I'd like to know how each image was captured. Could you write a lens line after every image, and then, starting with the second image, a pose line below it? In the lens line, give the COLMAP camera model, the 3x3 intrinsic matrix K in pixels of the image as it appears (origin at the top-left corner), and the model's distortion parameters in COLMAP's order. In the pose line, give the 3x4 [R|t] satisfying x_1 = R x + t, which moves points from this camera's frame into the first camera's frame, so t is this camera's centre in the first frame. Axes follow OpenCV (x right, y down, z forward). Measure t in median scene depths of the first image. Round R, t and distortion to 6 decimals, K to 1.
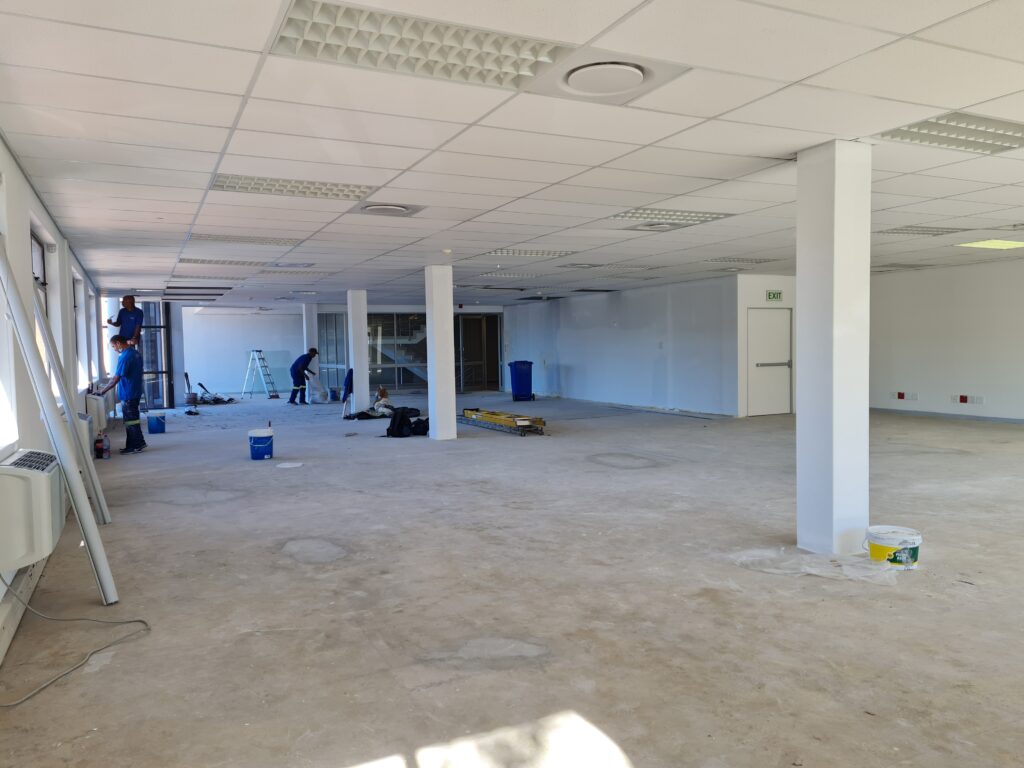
lens RADIAL K [[748.2, 0, 512.0], [0, 748.2, 384.0], [0, 0, 1]] dist [0.070831, -0.046727]
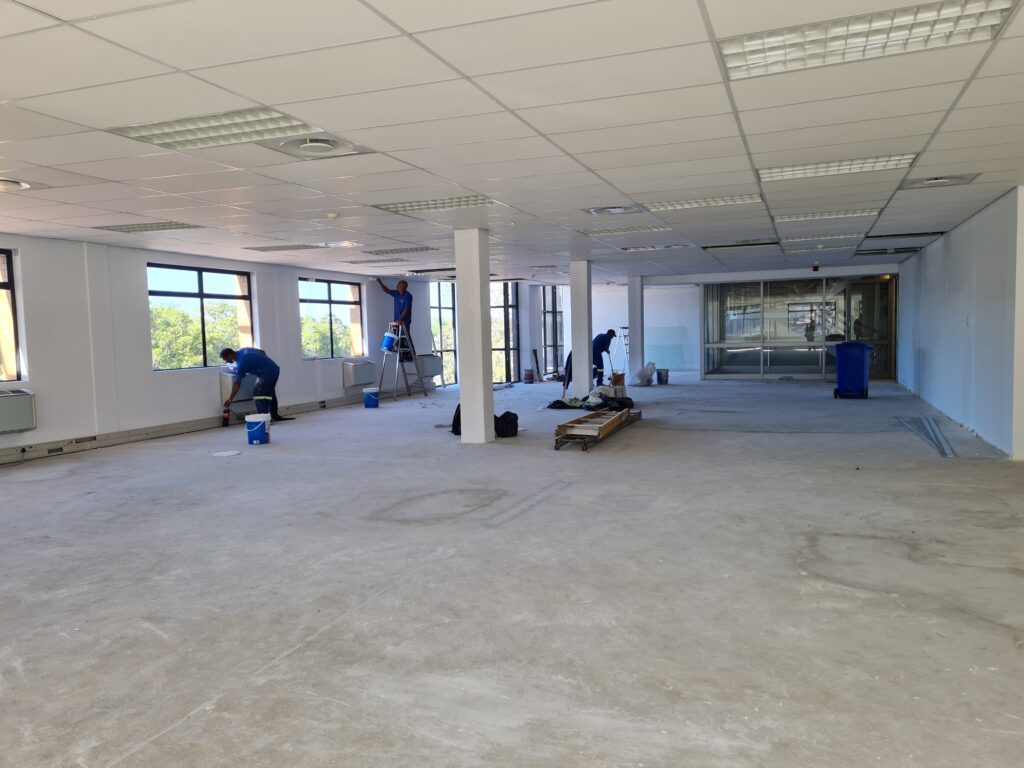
lens RADIAL K [[762.5, 0, 509.9], [0, 762.5, 379.7], [0, 0, 1]] dist [0.065359, -0.053885]
pose [[0.676285, 0.051511, -0.734837, 0.199992], [-0.027760, 0.998626, 0.044454, -0.012139], [0.736117, -0.009664, 0.676786, 0.170336]]
